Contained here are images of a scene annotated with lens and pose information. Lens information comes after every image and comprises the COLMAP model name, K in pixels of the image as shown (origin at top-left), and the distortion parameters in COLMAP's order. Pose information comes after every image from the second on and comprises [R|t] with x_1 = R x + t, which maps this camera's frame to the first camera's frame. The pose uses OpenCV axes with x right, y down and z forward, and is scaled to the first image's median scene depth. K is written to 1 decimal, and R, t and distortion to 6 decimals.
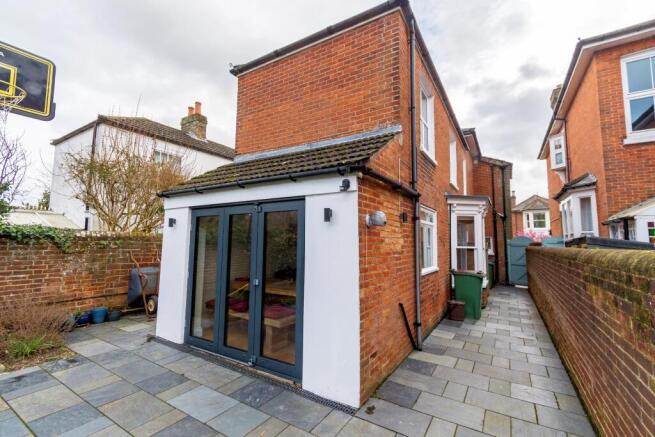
lens RADIAL K [[286.4, 0, 330.1], [0, 286.4, 214.5], [0, 0, 1]] dist [0.001706, 0.000136]
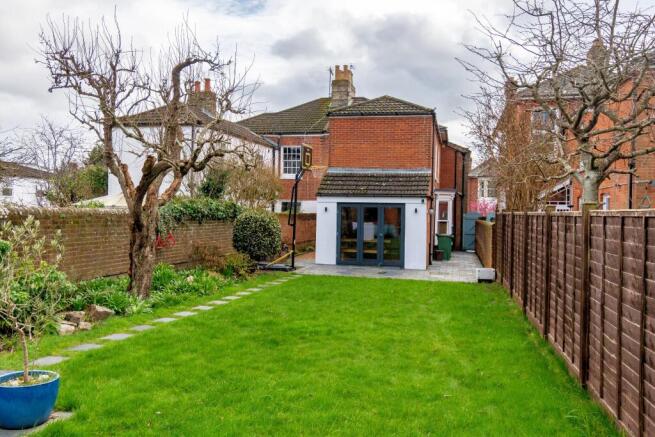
lens RADIAL K [[533.3, 0, 326.6], [0, 533.3, 216.6], [0, 0, 1]] dist [-0.007510, -0.003997]
pose [[0.951127, 0.007140, 0.308717, -1.053023], [-0.042082, 0.993403, 0.106675, -0.197937], [-0.305919, -0.114453, 0.945153, -1.606618]]
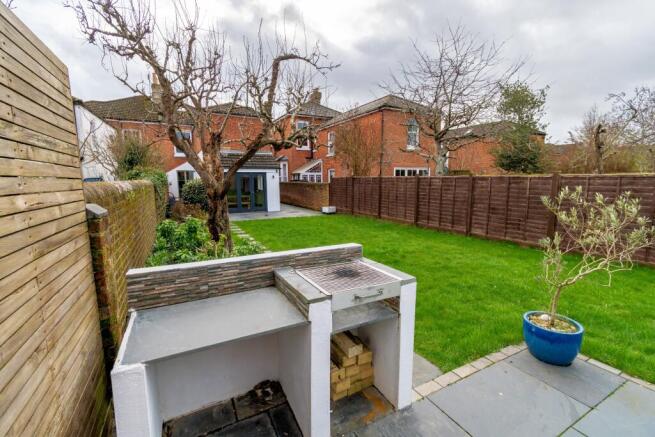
lens RADIAL K [[286.4, 0, 330.1], [0, 286.4, 214.5], [0, 0, 1]] dist [0.001706, 0.000136]
pose [[0.507241, -0.121013, 0.853265, -1.563707], [-0.075867, 0.979978, 0.184085, -0.142083], [-0.858458, -0.158110, 0.487905, -0.980995]]
